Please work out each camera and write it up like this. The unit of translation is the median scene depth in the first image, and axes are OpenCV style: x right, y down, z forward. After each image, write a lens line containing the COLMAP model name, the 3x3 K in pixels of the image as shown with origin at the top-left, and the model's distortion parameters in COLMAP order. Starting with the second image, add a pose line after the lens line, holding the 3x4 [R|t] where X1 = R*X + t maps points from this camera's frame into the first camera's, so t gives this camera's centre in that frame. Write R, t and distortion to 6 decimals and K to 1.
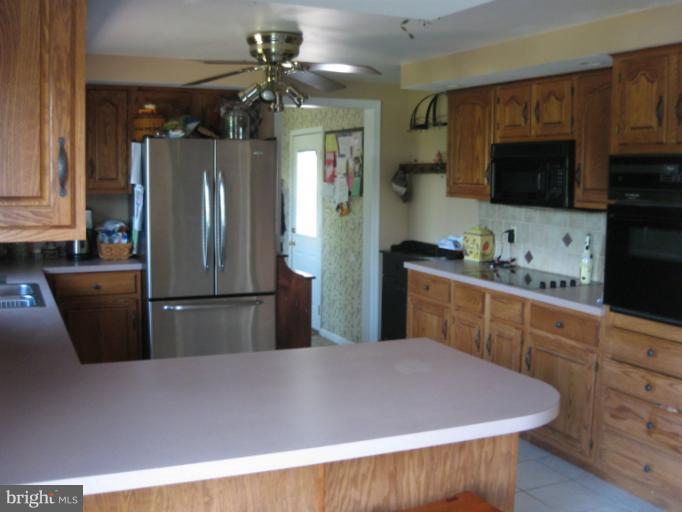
lens RADIAL K [[776.2, 0, 341.0], [0, 776.2, 256.0], [0, 0, 1]] dist [-0.174486, -0.024887]
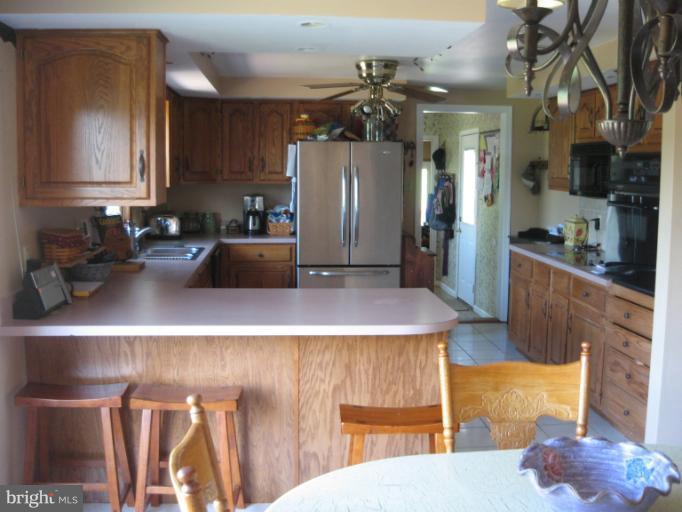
lens RADIAL K [[776.2, 0, 341.0], [0, 776.2, 256.0], [0, 0, 1]] dist [-0.174486, -0.024887]
pose [[0.942394, 0.034909, -0.332677, 0.245748], [-0.032830, 0.999390, 0.011872, 0.021578], [0.332889, -0.000267, 0.942966, -0.203055]]
